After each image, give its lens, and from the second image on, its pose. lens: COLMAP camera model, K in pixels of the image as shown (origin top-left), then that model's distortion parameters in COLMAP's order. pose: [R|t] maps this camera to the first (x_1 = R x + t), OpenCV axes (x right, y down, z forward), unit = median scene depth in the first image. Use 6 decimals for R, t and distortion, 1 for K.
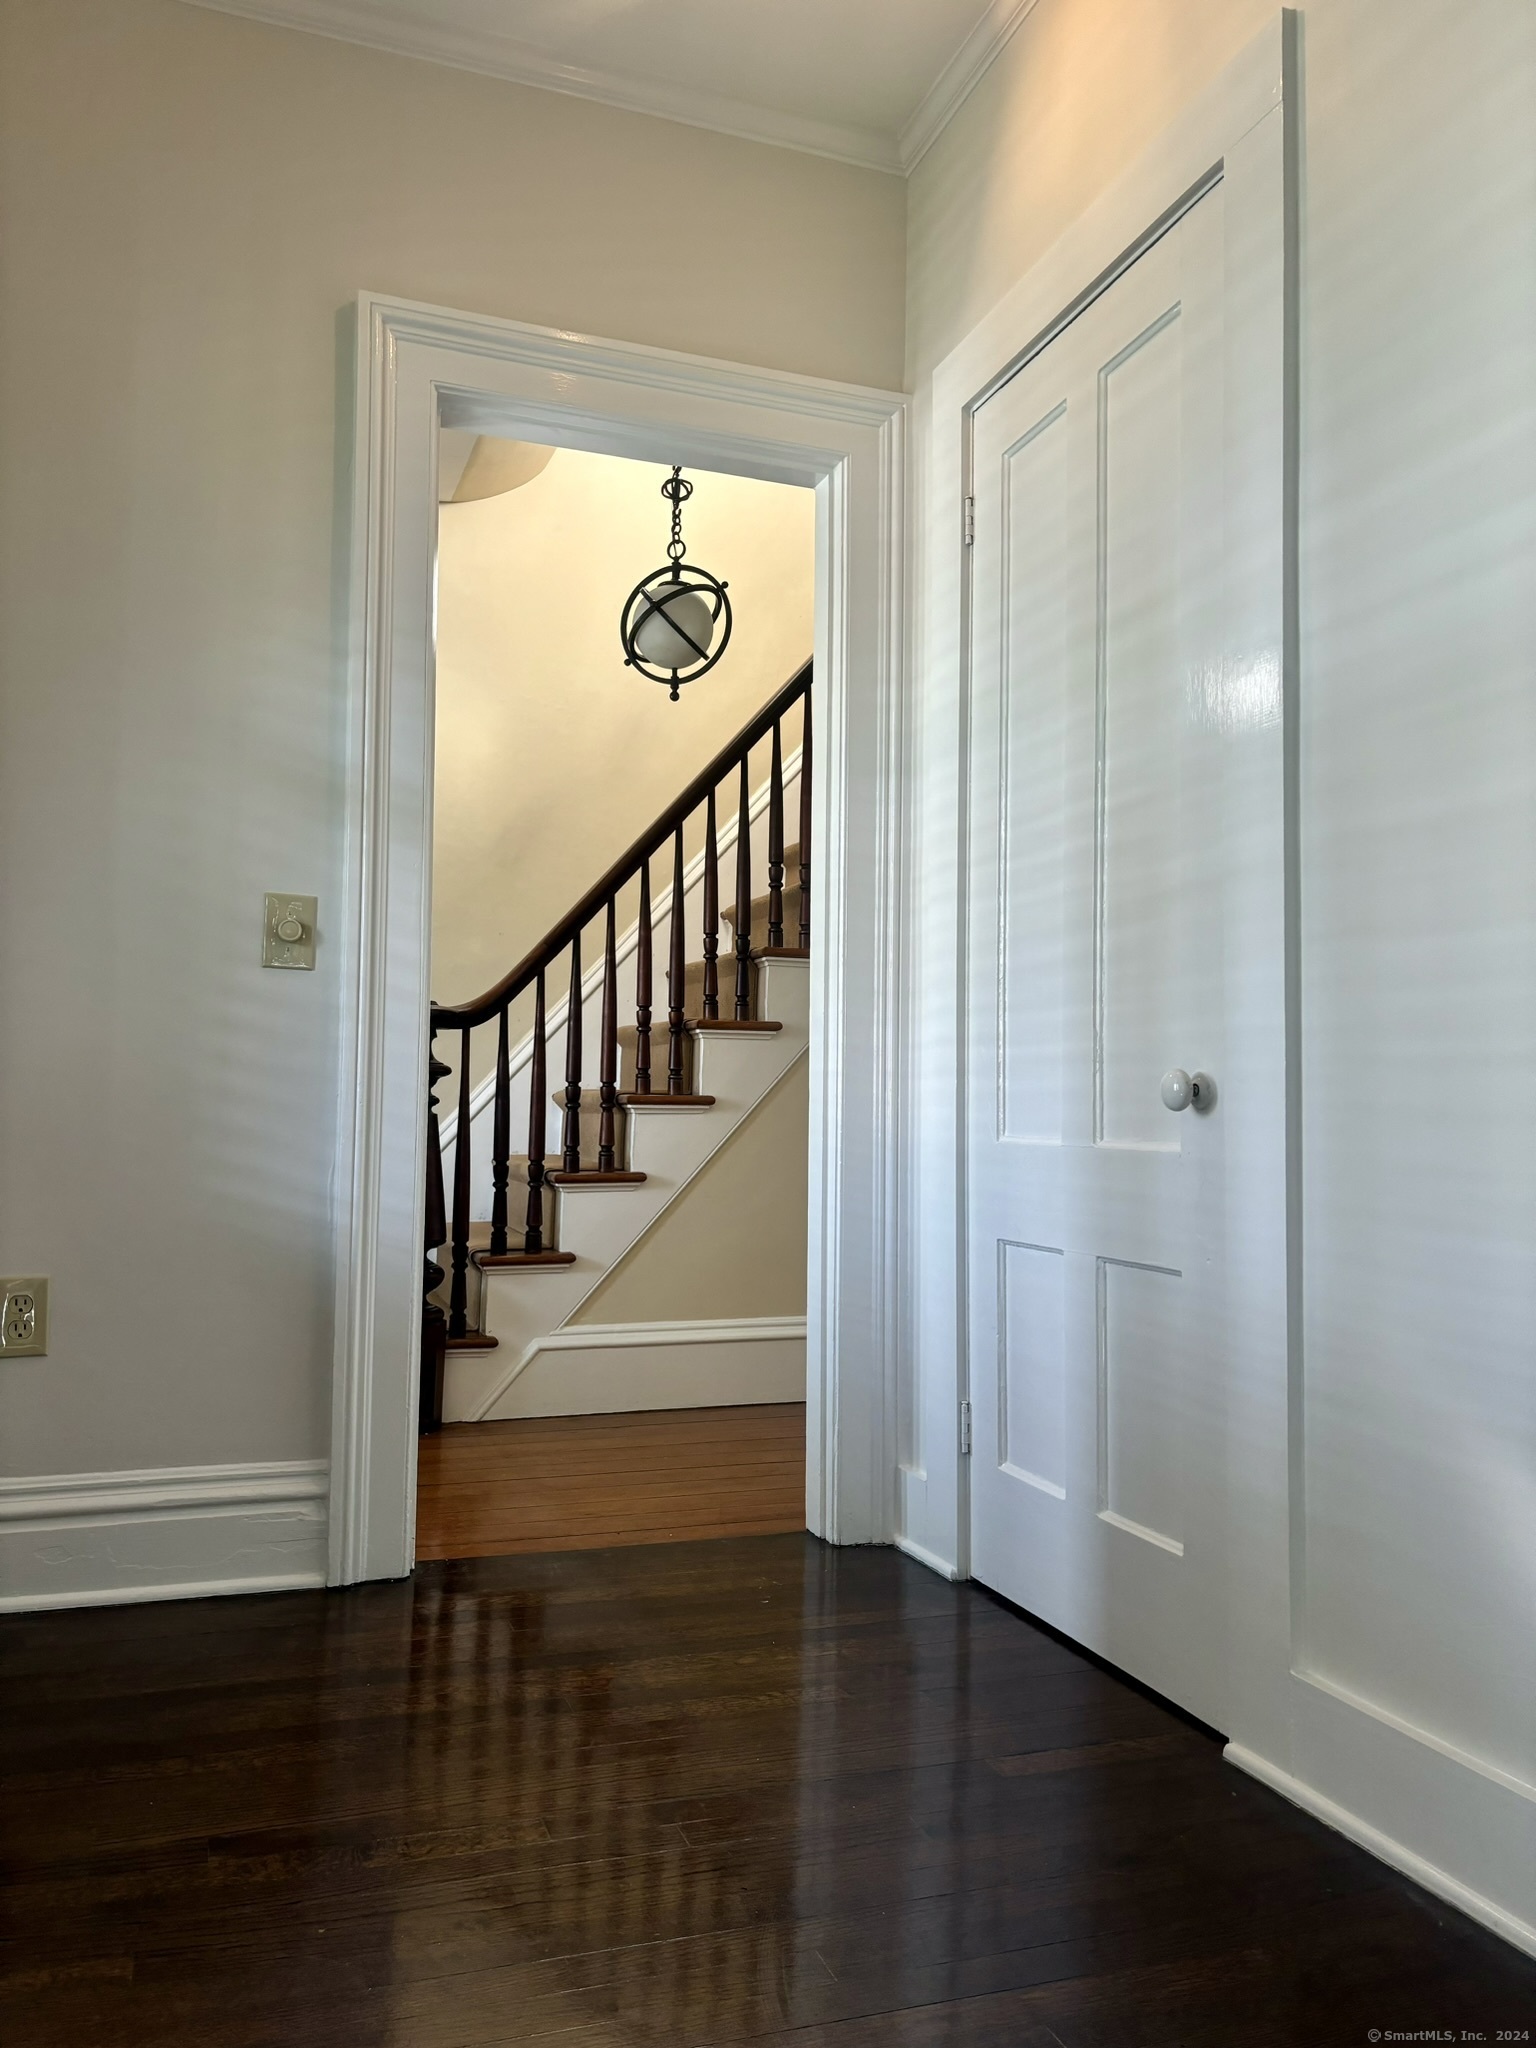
lens RADIAL K [[1541.2, 0, 786.4], [0, 1541.2, 1022.4], [0, 0, 1]] dist [0.032604, -0.070467]
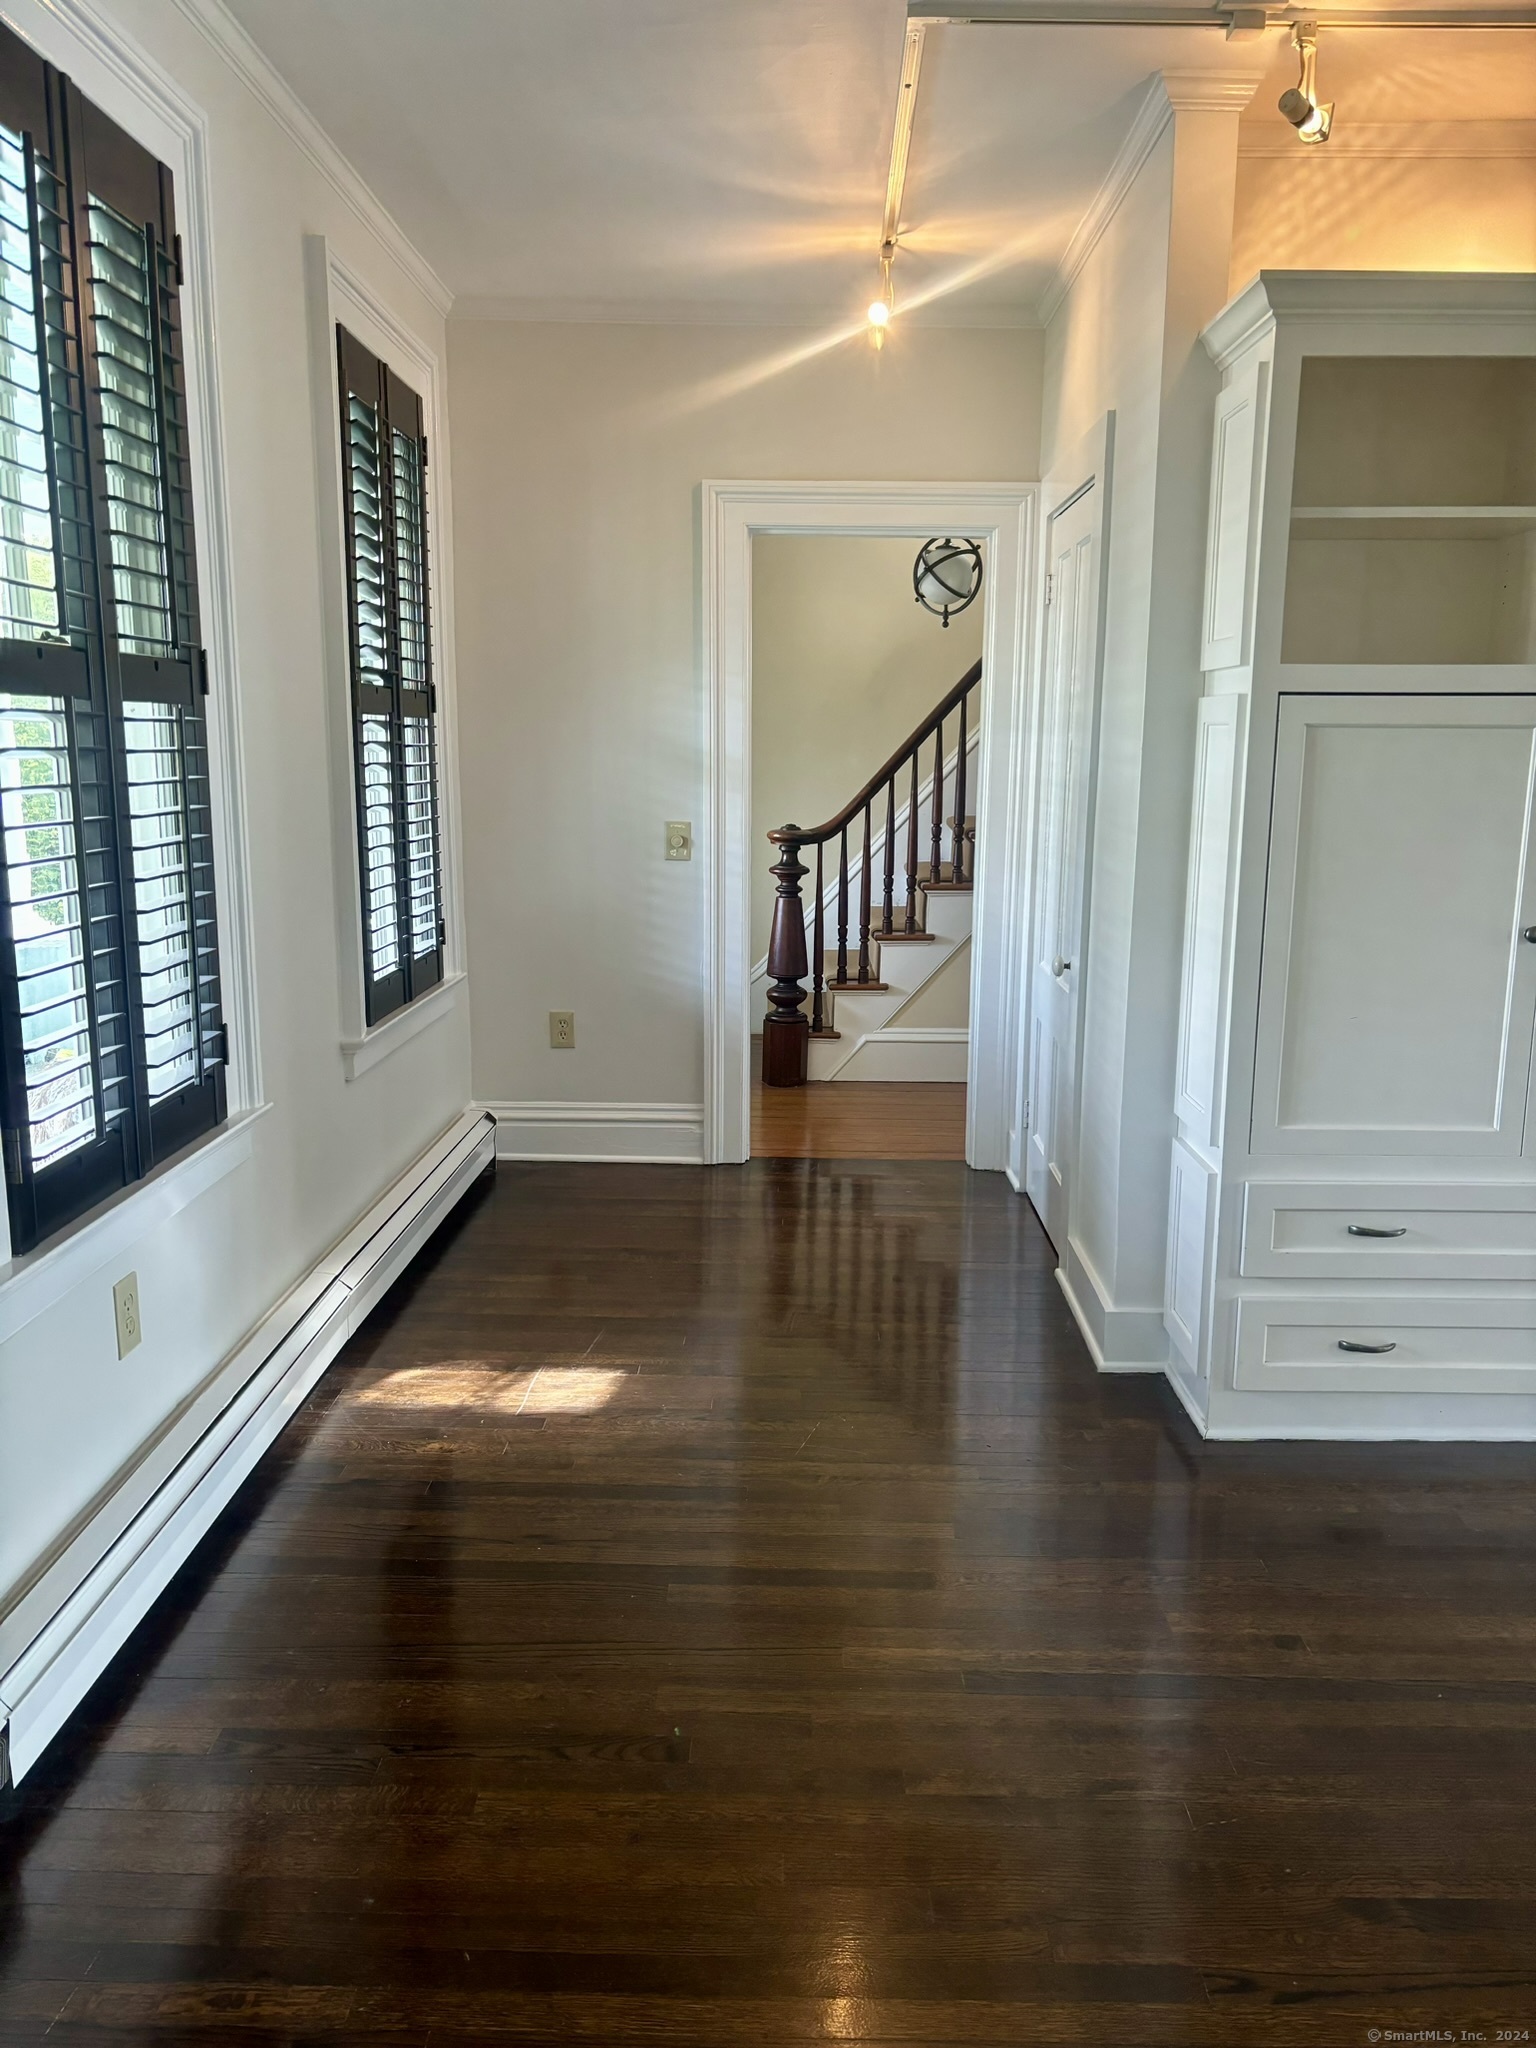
lens RADIAL K [[1541.2, 0, 767.6], [0, 1541.2, 1012.8], [0, 0, 1]] dist [0.032604, -0.070467]
pose [[0.932972, 0.056709, -0.355454, 0.439849], [0.027023, 0.973690, 0.226270, -0.257994], [0.358933, -0.220709, 0.906893, -0.692599]]
